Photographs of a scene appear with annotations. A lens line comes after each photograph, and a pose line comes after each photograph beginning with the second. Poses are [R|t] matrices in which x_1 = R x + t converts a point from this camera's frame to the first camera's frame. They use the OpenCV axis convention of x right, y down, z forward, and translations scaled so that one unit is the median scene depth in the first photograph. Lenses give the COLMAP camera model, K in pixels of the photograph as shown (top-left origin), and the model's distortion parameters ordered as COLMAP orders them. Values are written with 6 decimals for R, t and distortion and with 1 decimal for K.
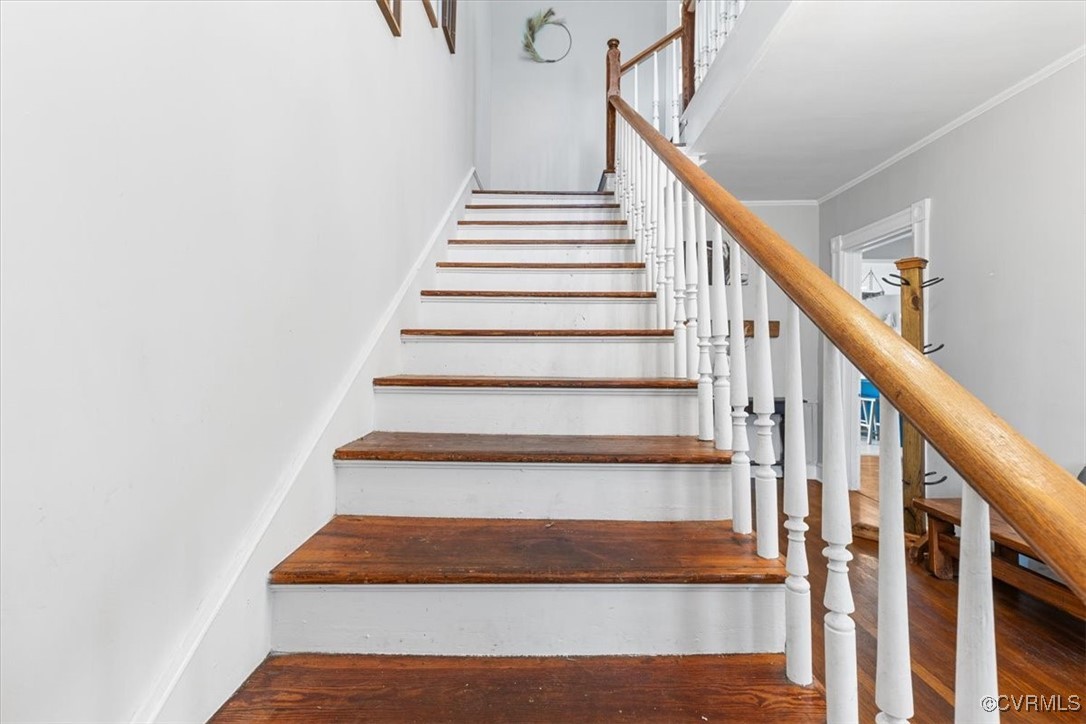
lens RADIAL K [[496.6, 0, 541.1], [0, 496.6, 361.9], [0, 0, 1]] dist [0.005299, -0.001019]
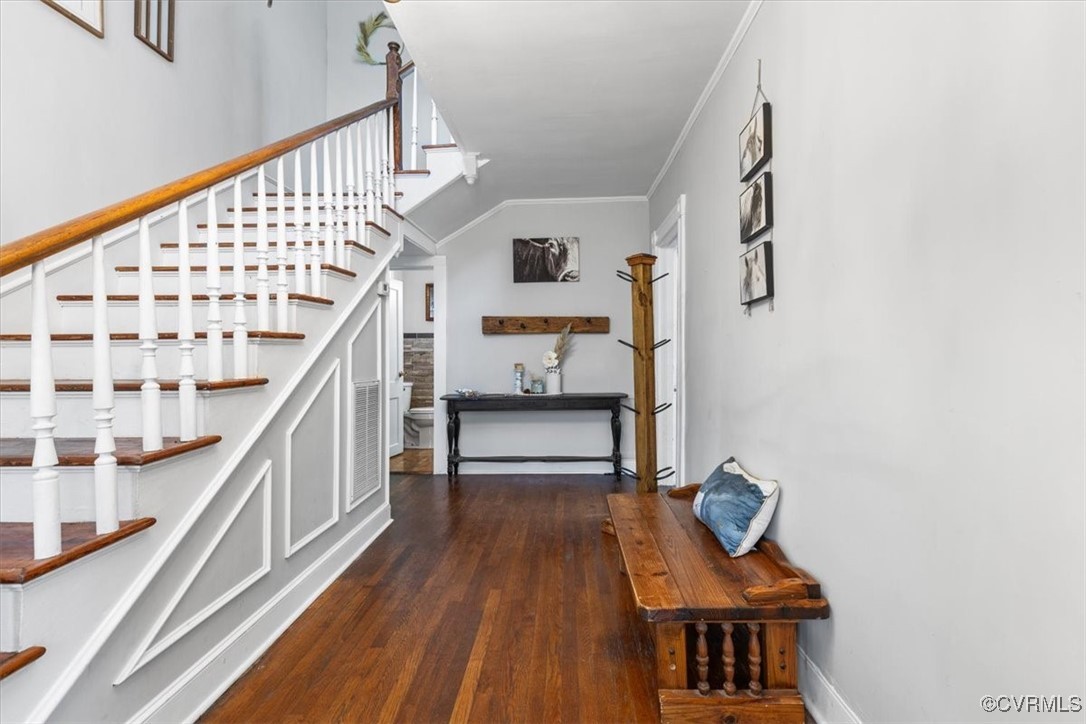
lens RADIAL K [[496.6, 0, 546.7], [0, 496.6, 352.5], [0, 0, 1]] dist [0.005299, -0.001019]
pose [[0.999854, -0.014736, -0.008598, 0.456393], [0.014648, 0.999841, -0.010189, -0.001233], [0.008747, 0.010062, 0.999911, -0.006333]]
